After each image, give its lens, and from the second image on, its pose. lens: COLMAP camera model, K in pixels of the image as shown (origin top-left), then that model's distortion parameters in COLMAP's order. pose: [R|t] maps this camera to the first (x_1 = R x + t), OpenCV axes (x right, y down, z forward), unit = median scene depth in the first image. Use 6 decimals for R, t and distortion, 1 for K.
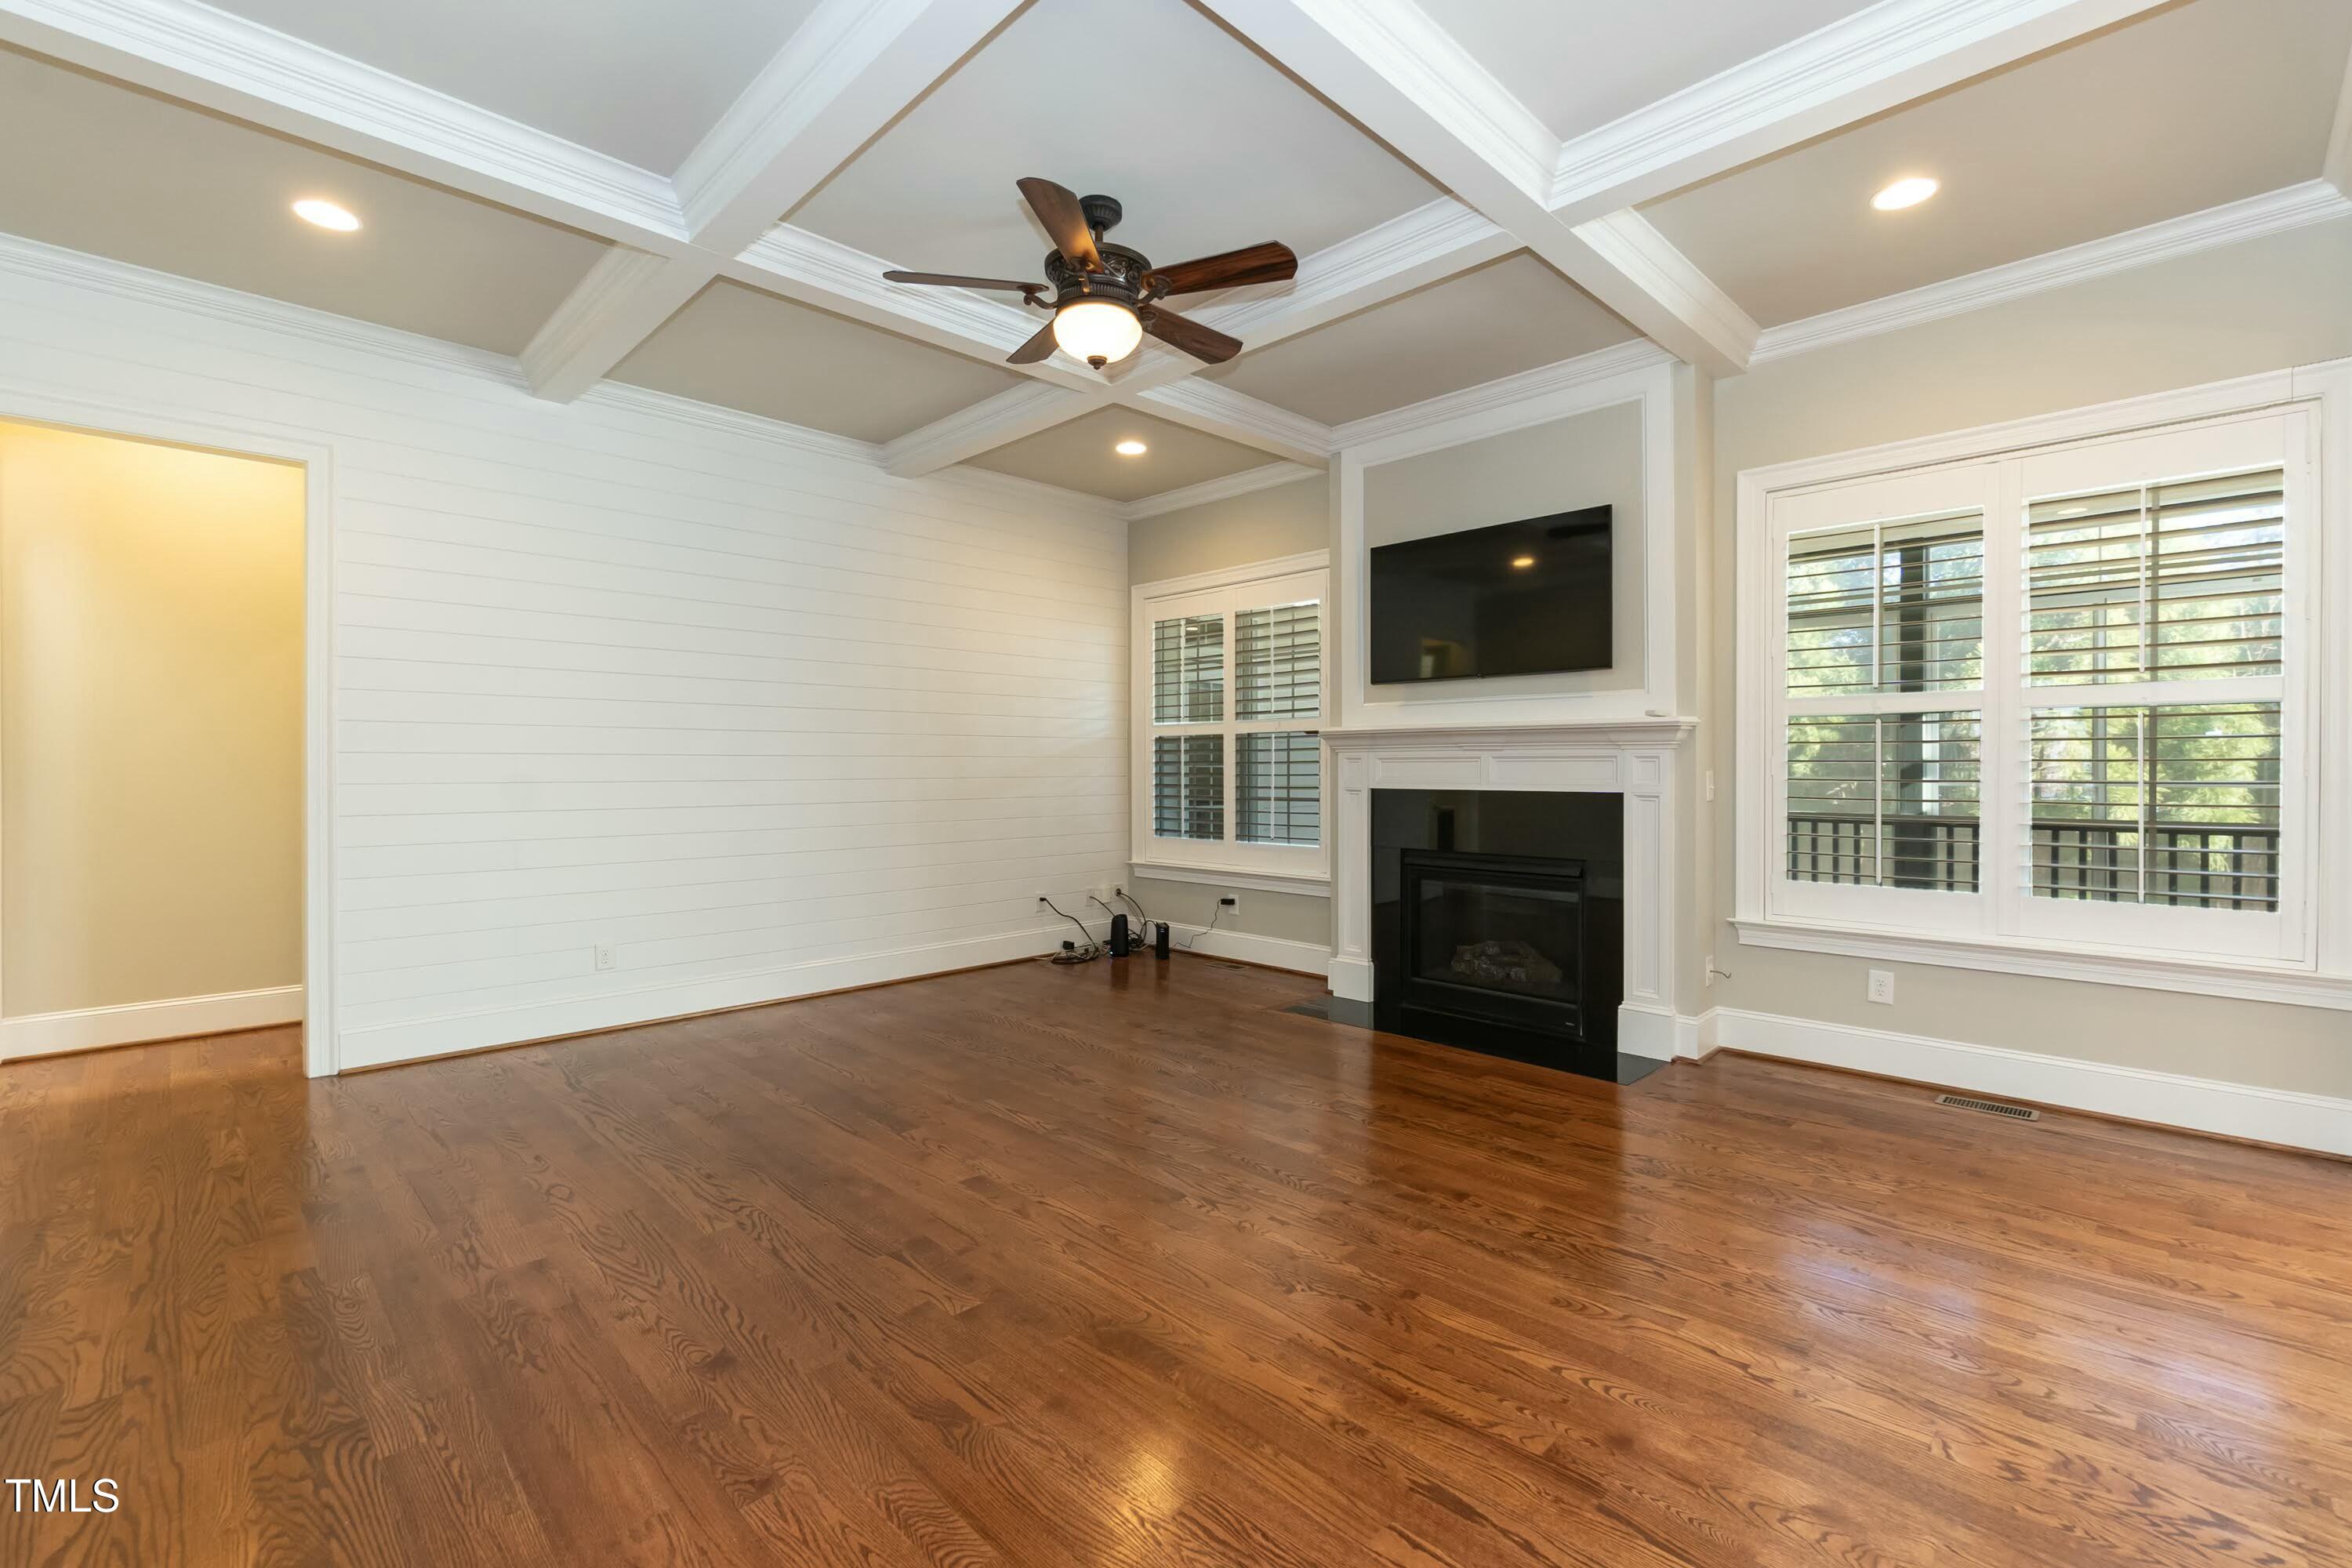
lens RADIAL K [[1033.8, 0, 1172.9], [0, 1033.8, 773.4], [0, 0, 1]] dist [-0.005673, -0.000353]
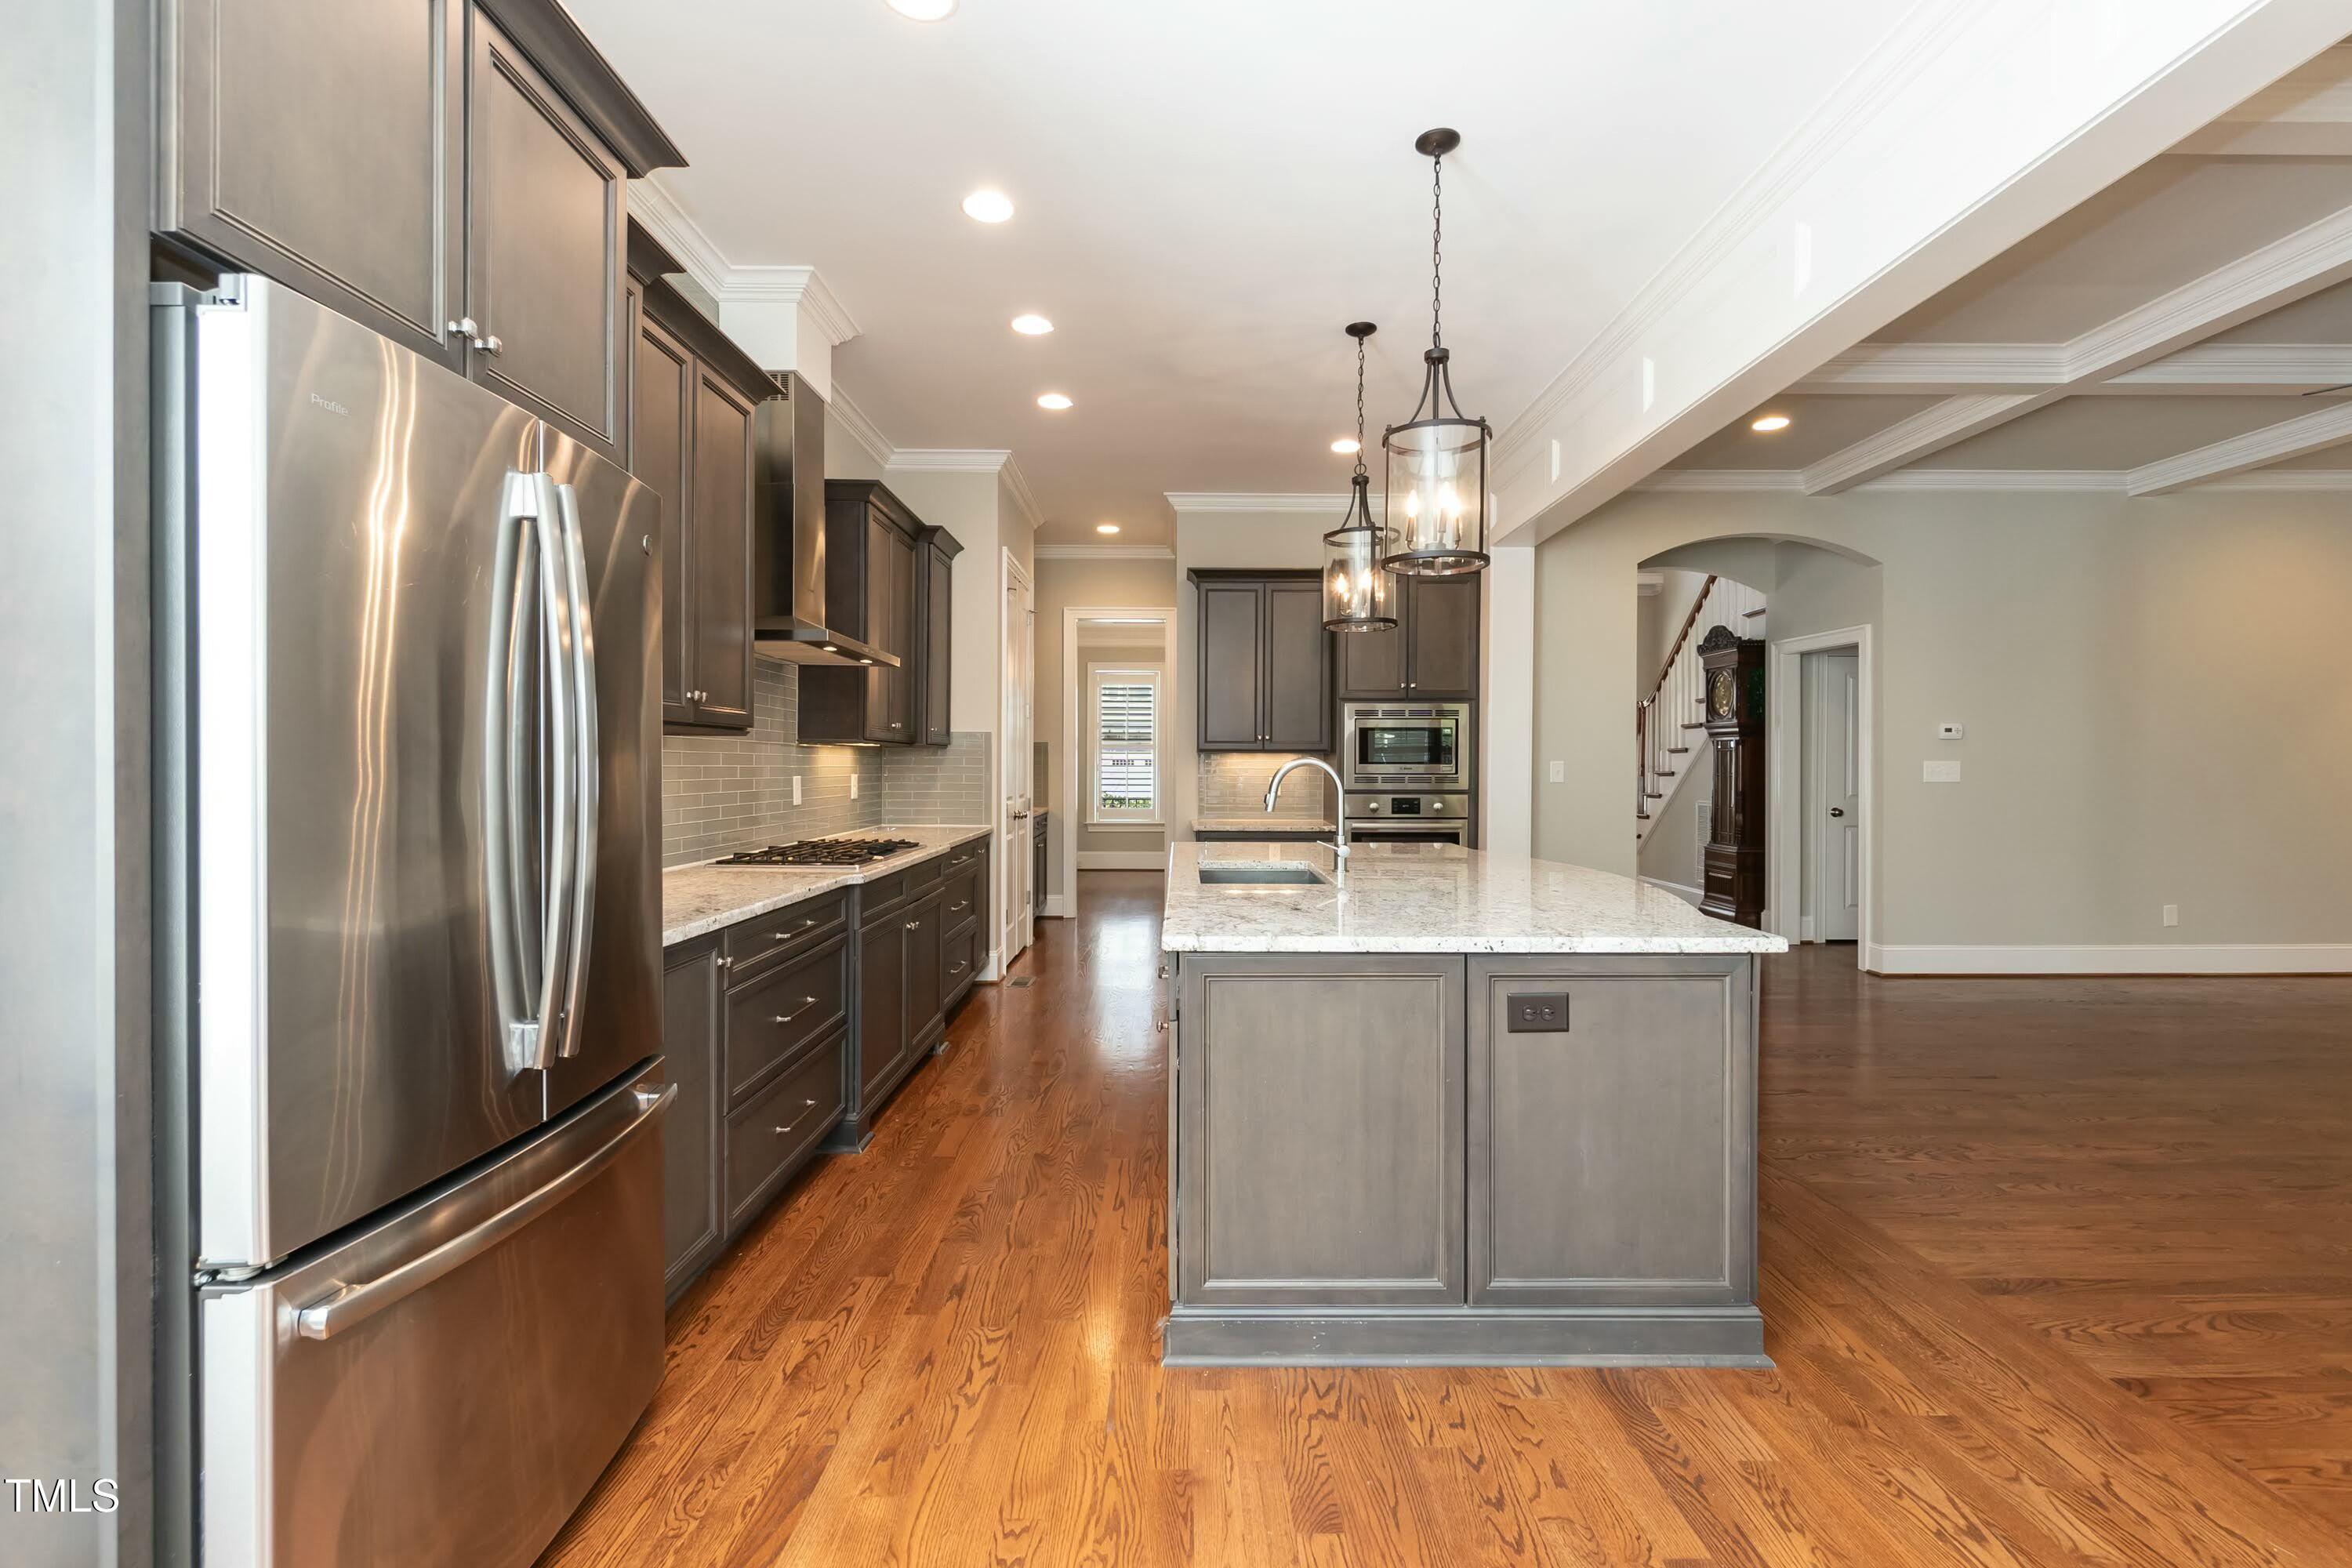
lens RADIAL K [[1033.8, 0, 1172.9], [0, 1033.8, 773.4], [0, 0, 1]] dist [-0.005673, -0.000353]
pose [[-0.703167, 0.006875, -0.710991, 2.261952], [-0.003716, 0.999904, 0.013343, -0.027415], [0.711015, 0.012025, -0.703074, 0.907099]]
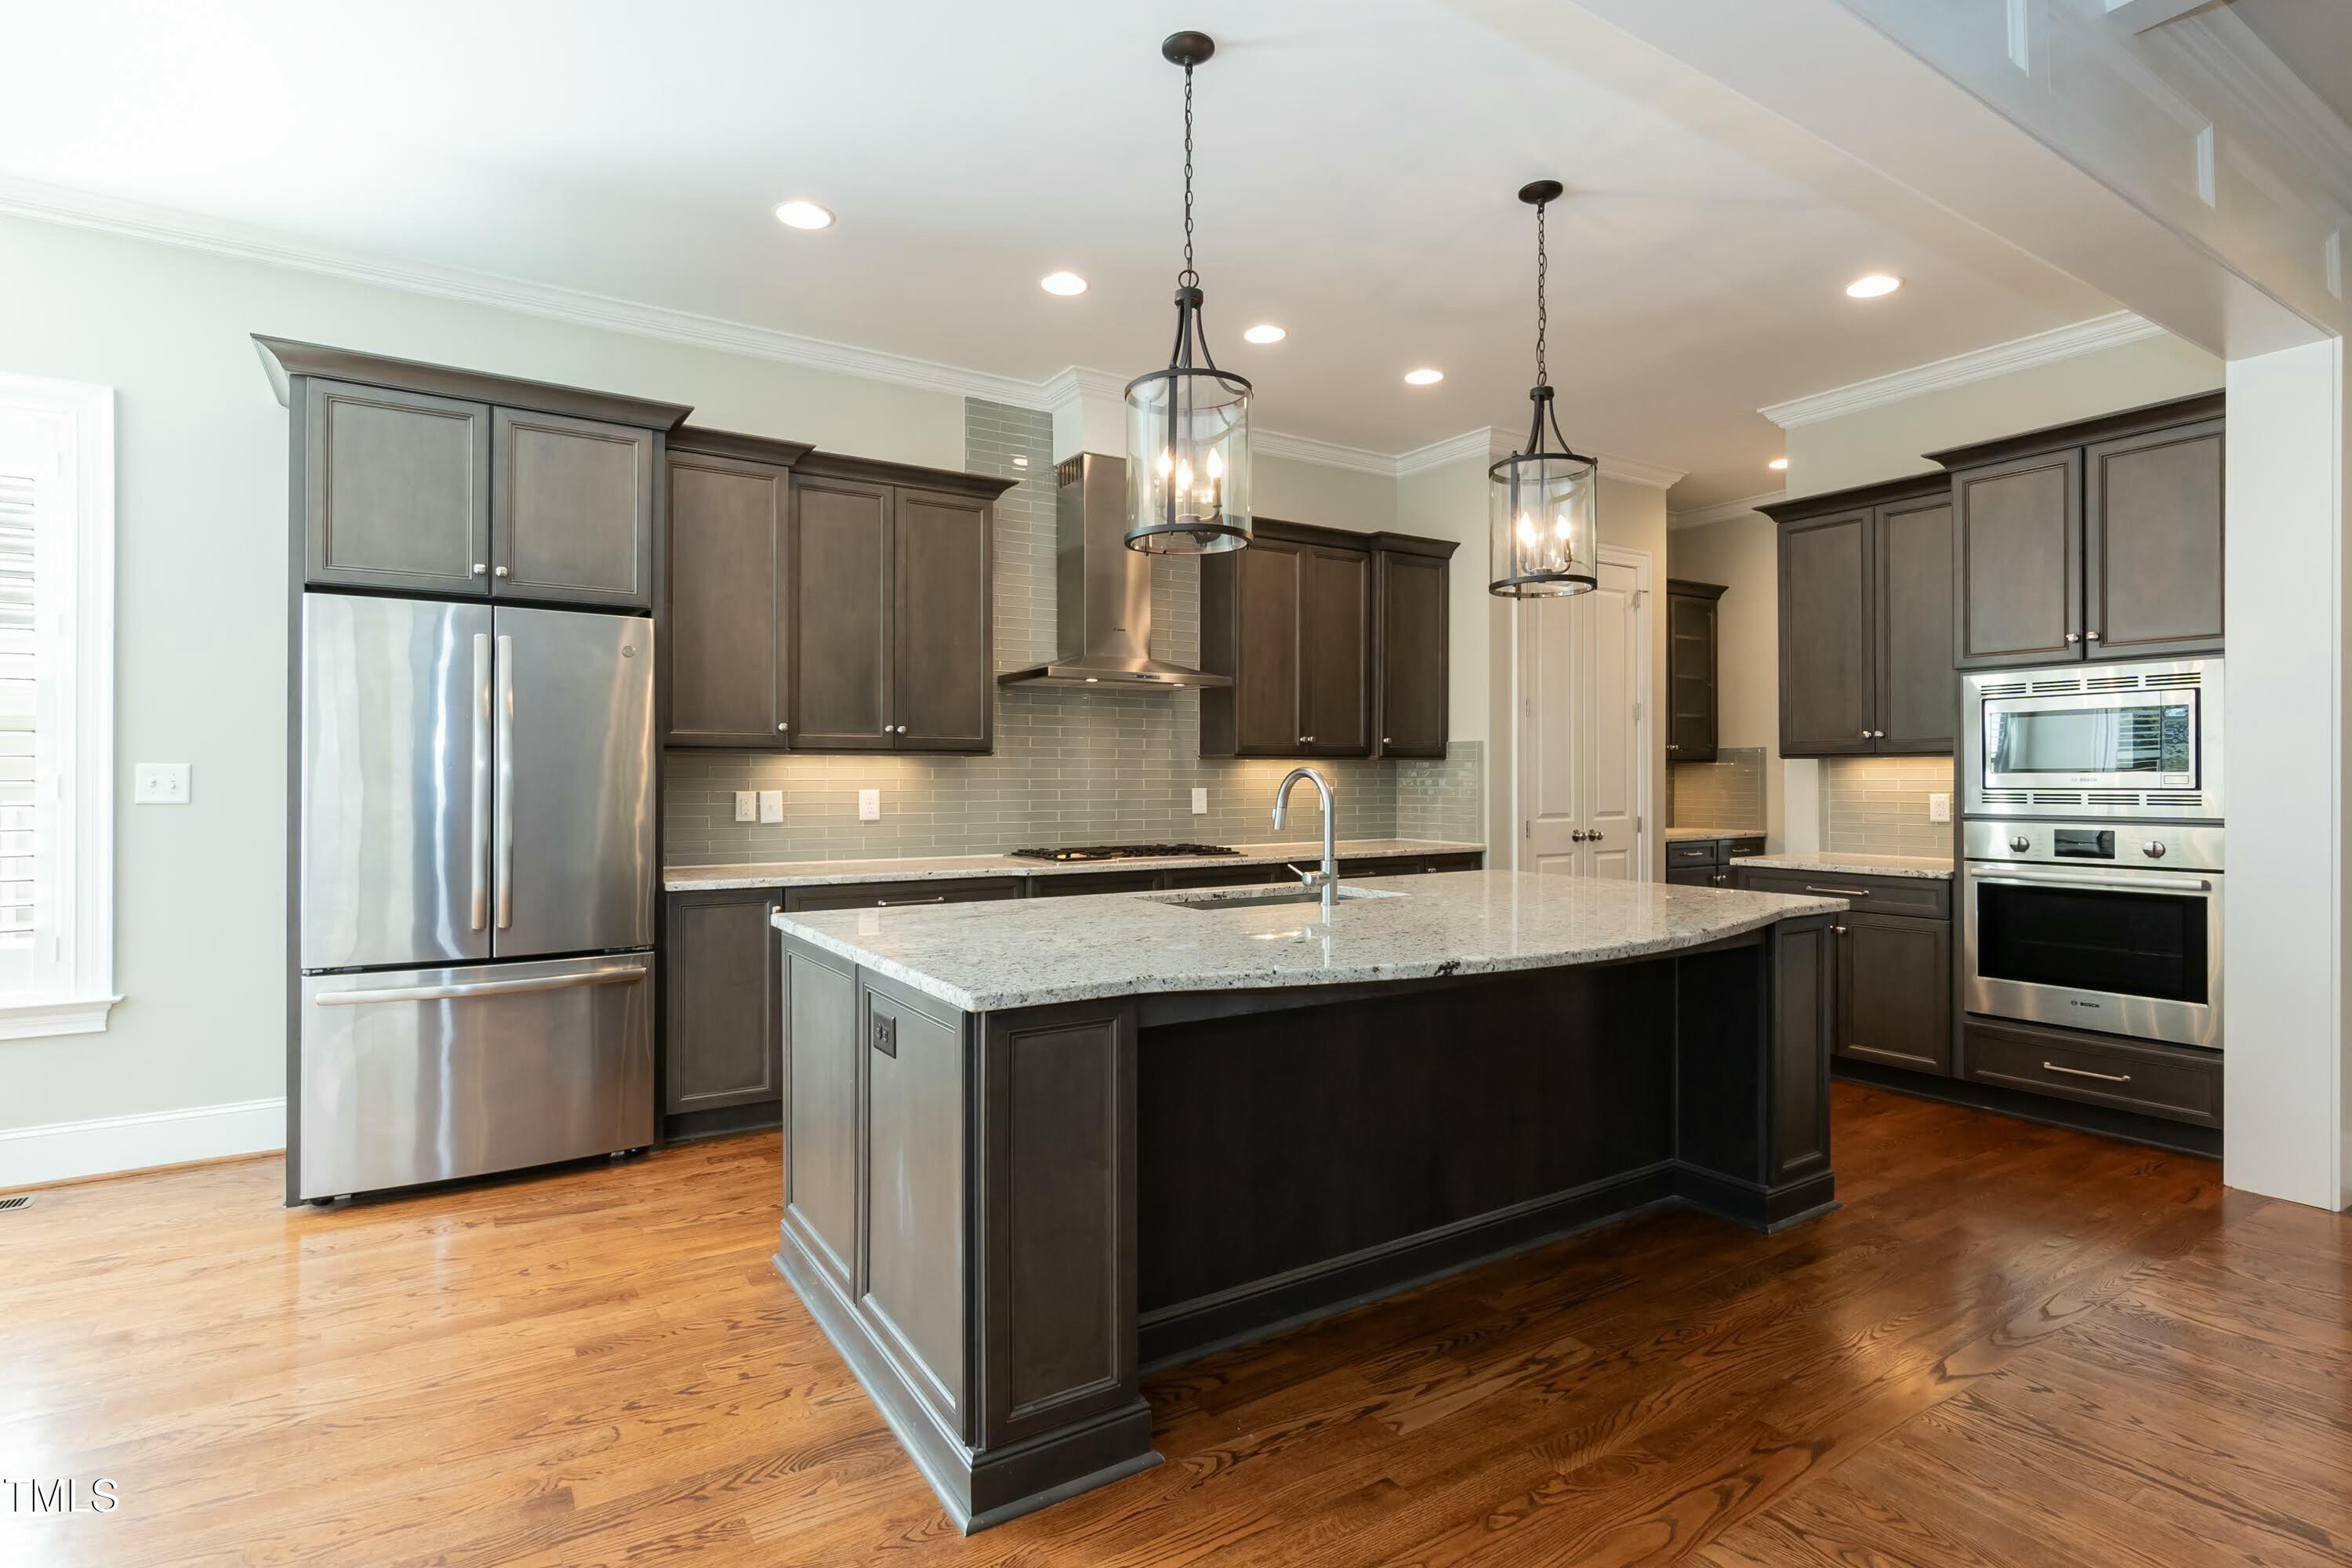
lens RADIAL K [[1128.4, 0, 1175.0], [0, 1128.4, 777.8], [0, 0, 1]] dist [-0.001204, -0.000195]
pose [[-0.979692, 0.005341, 0.200438, 1.025325], [0.006215, 0.999974, 0.003728, -0.024824], [-0.200413, 0.004898, -0.979699, 1.361303]]
